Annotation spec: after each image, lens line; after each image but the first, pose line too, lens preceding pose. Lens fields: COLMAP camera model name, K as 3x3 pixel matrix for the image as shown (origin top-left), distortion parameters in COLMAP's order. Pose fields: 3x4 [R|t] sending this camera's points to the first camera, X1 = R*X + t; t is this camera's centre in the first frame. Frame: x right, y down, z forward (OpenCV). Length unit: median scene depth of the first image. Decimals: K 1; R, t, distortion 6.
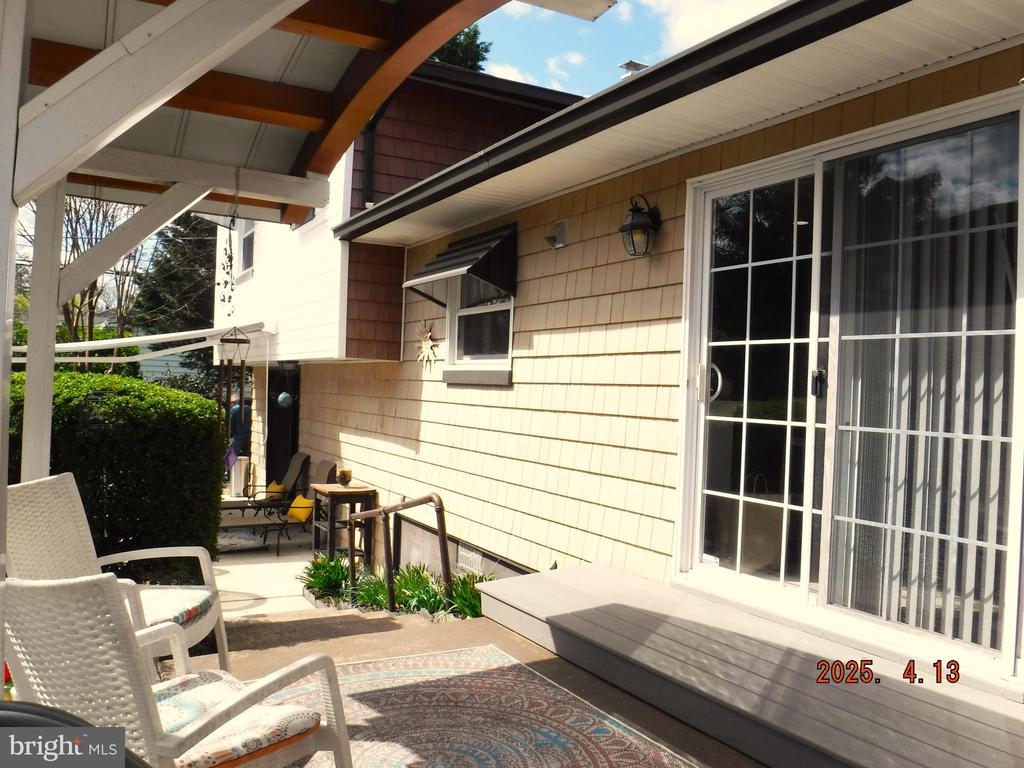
lens RADIAL K [[825.9, 0, 512.0], [0, 825.9, 386.2], [0, 0, 1]] dist [-0.071546, 0.029313]
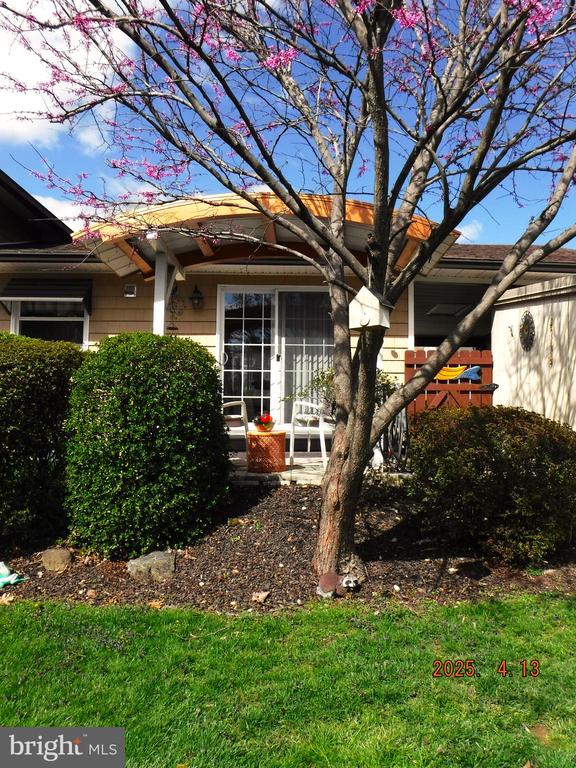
lens RADIAL K [[619.4, 0, 288.0], [0, 619.4, 384.4], [0, 0, 1]] dist [-0.071546, 0.029313]
pose [[0.427554, -0.017000, 0.903830, -1.911357], [0.008850, 0.999854, 0.014619, 0.068644], [-0.903947, 0.001749, 0.427642, -0.121933]]
